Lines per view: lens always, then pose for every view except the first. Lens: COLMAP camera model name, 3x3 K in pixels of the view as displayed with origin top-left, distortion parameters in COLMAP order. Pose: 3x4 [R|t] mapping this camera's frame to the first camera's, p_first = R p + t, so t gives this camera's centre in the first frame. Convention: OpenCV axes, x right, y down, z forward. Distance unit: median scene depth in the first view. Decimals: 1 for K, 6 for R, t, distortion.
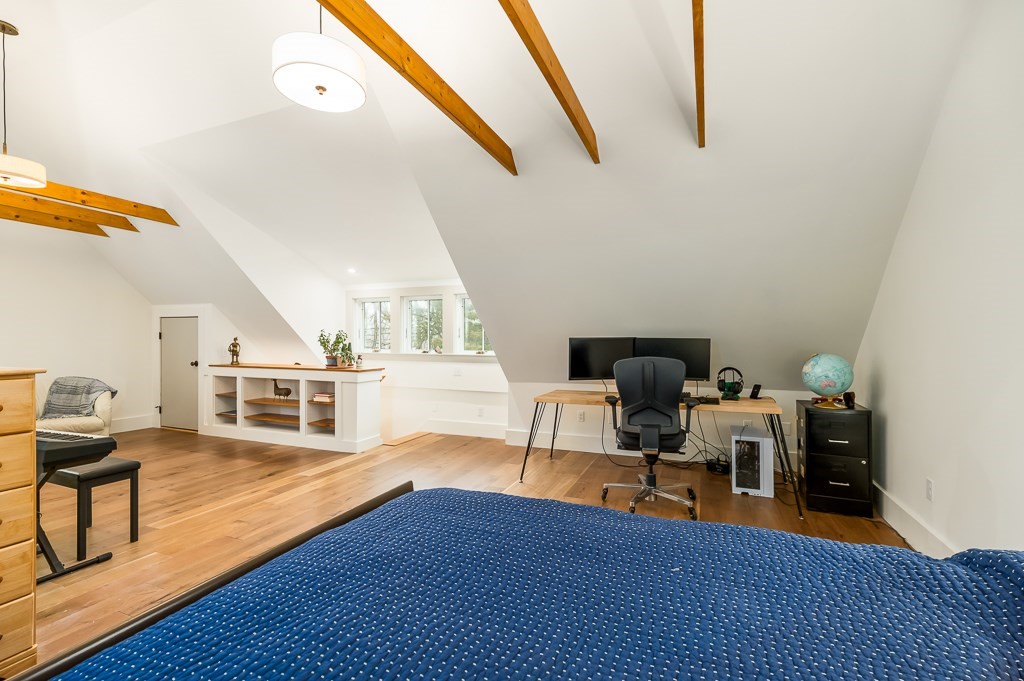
lens RADIAL K [[442.3, 0, 521.6], [0, 442.3, 342.4], [0, 0, 1]] dist [0.005773, -0.000212]
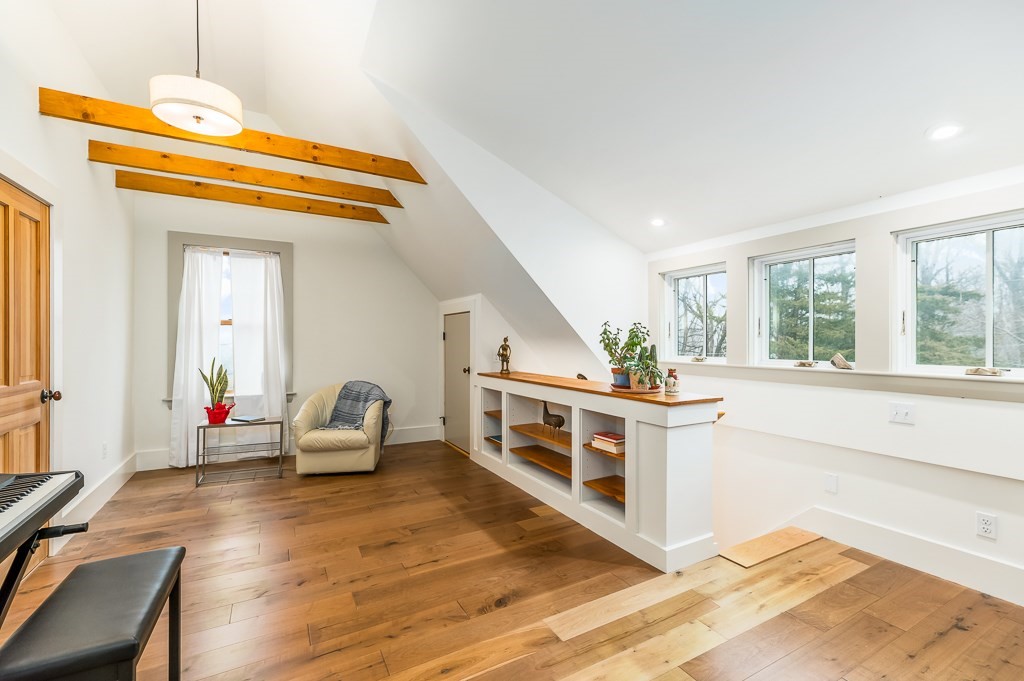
lens RADIAL K [[442.3, 0, 518.9], [0, 442.3, 344.8], [0, 0, 1]] dist [0.005773, -0.000212]
pose [[0.783075, 0.003634, -0.621917, -0.180324], [-0.004766, 0.999989, -0.000158, 0.001360], [0.621909, 0.003088, 0.783083, 0.473868]]
